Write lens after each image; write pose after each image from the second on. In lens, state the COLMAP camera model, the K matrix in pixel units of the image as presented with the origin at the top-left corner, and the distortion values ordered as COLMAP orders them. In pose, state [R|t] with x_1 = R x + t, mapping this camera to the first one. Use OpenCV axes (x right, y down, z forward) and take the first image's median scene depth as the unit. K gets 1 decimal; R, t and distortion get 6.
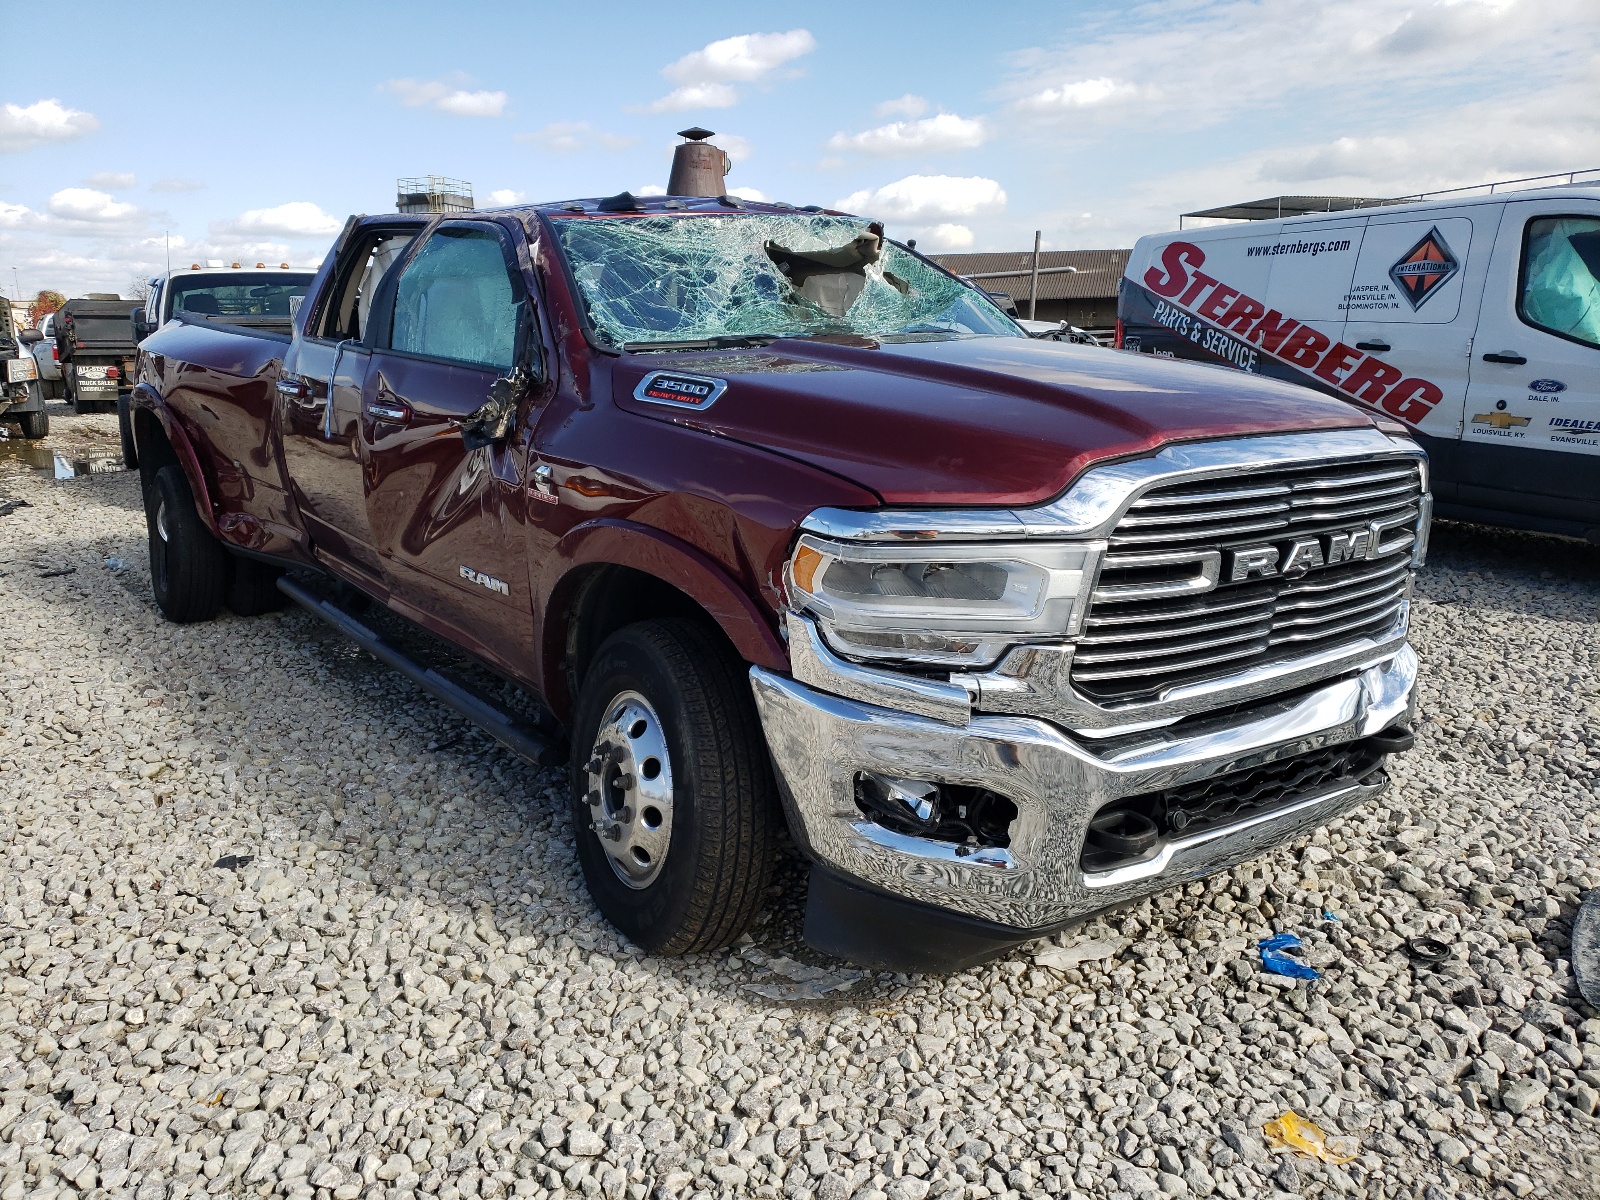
lens RADIAL K [[1218.6, 0, 797.6], [0, 1218.6, 604.9], [0, 0, 1]] dist [0.028935, -0.005147]
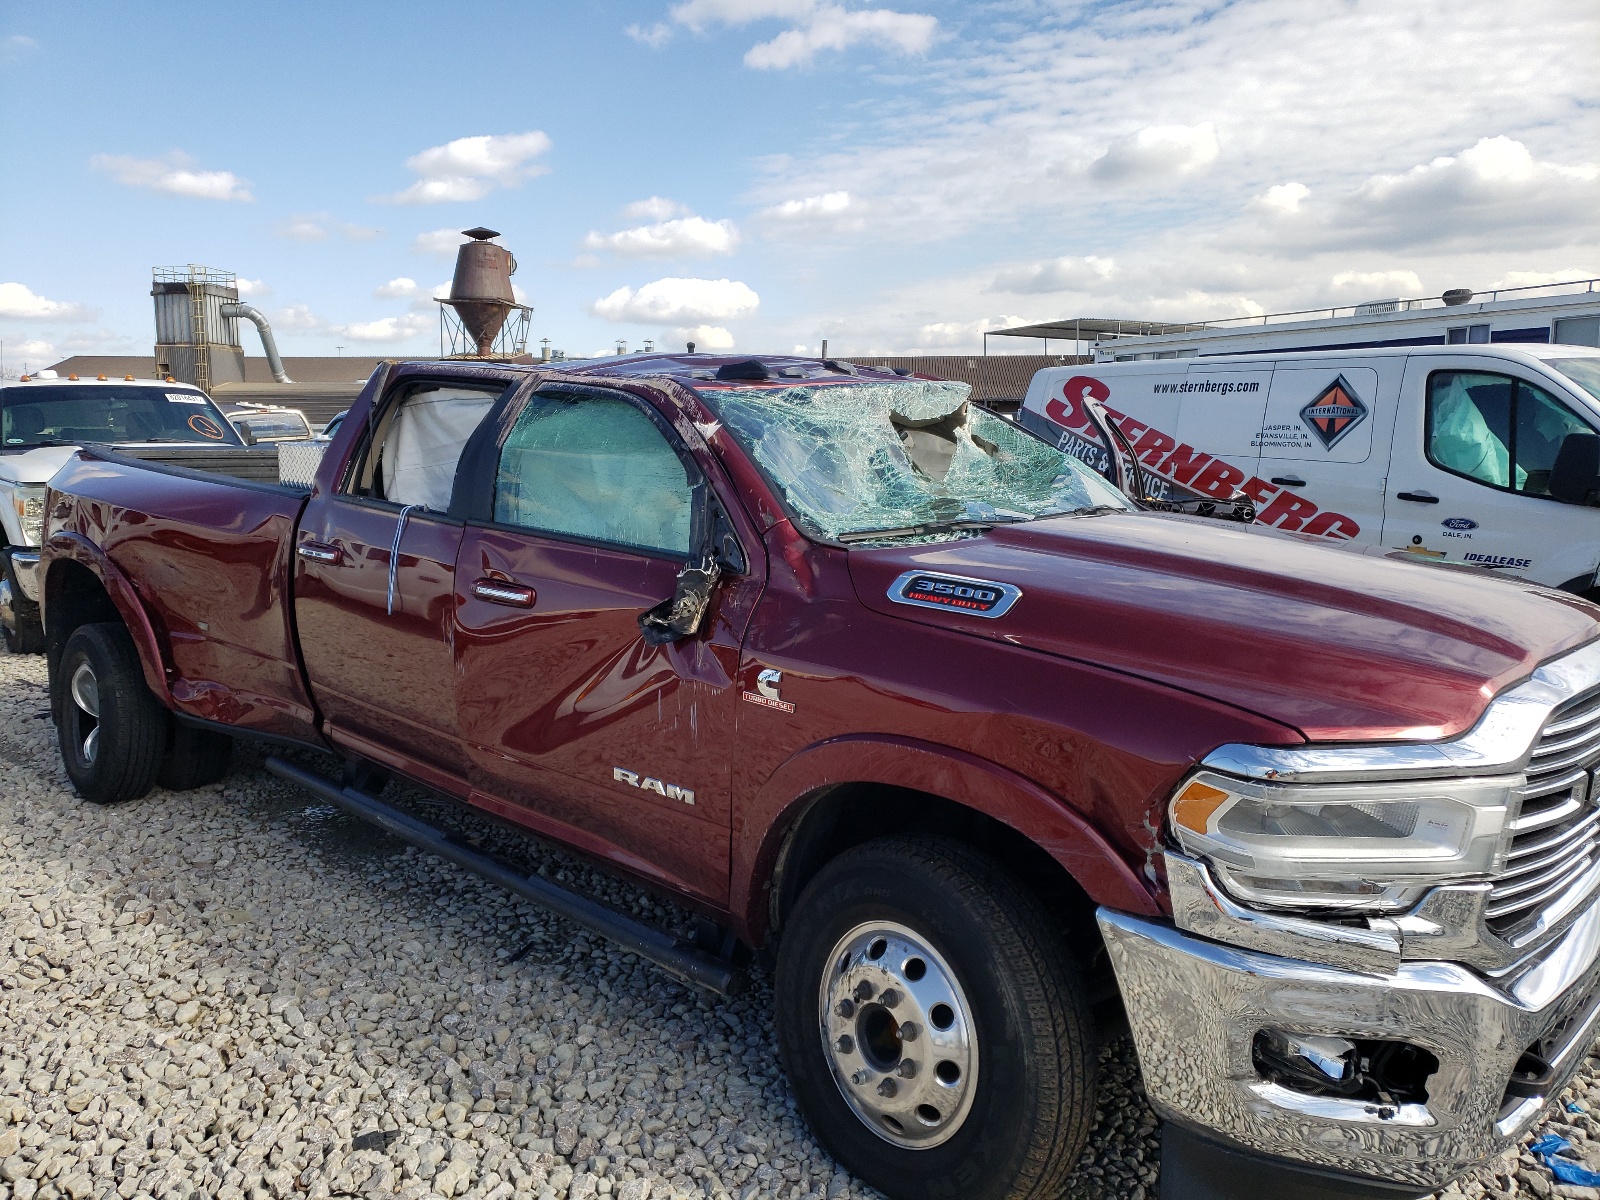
lens RADIAL K [[1215.2, 0, 789.7], [0, 1215.2, 602.2], [0, 0, 1]] dist [0.038967, -0.028814]
pose [[0.984107, -0.015662, 0.176884, -0.246769], [0.029352, 0.996748, -0.075045, -0.066965], [-0.175133, 0.079044, 0.981367, 0.073097]]
